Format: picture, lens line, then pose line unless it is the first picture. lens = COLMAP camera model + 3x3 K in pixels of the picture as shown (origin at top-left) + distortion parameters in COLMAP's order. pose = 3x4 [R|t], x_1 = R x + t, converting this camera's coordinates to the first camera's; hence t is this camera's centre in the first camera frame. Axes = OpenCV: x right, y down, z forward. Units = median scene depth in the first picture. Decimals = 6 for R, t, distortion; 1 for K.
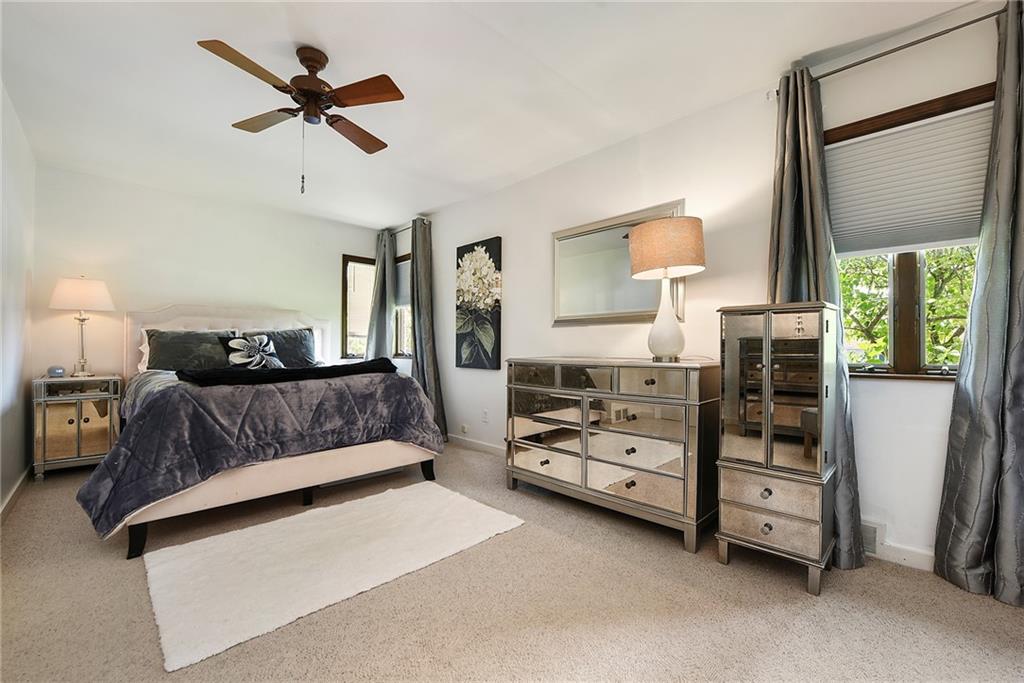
lens RADIAL K [[413.4, 0, 508.0], [0, 413.4, 343.9], [0, 0, 1]] dist [-0.003448, -0.001126]
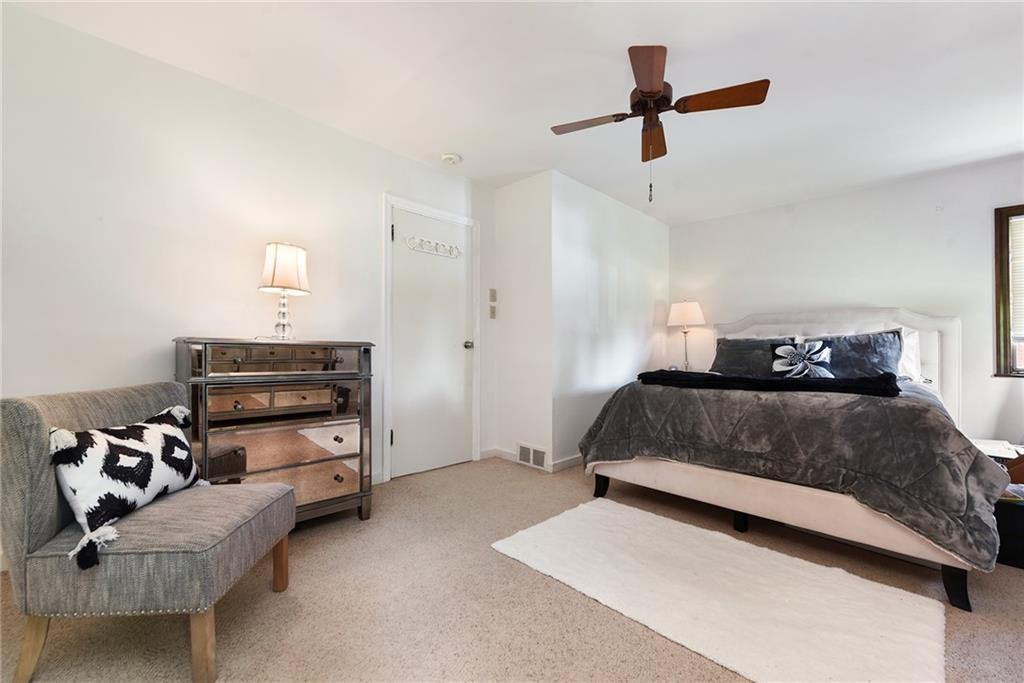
lens RADIAL K [[413.4, 0, 507.9], [0, 413.4, 345.1], [0, 0, 1]] dist [-0.003448, -0.001126]
pose [[0.019072, -0.009986, -0.999768, 0.382966], [-0.009951, 0.999899, -0.010178, 0.004038], [0.999769, 0.010143, 0.018971, 0.465498]]
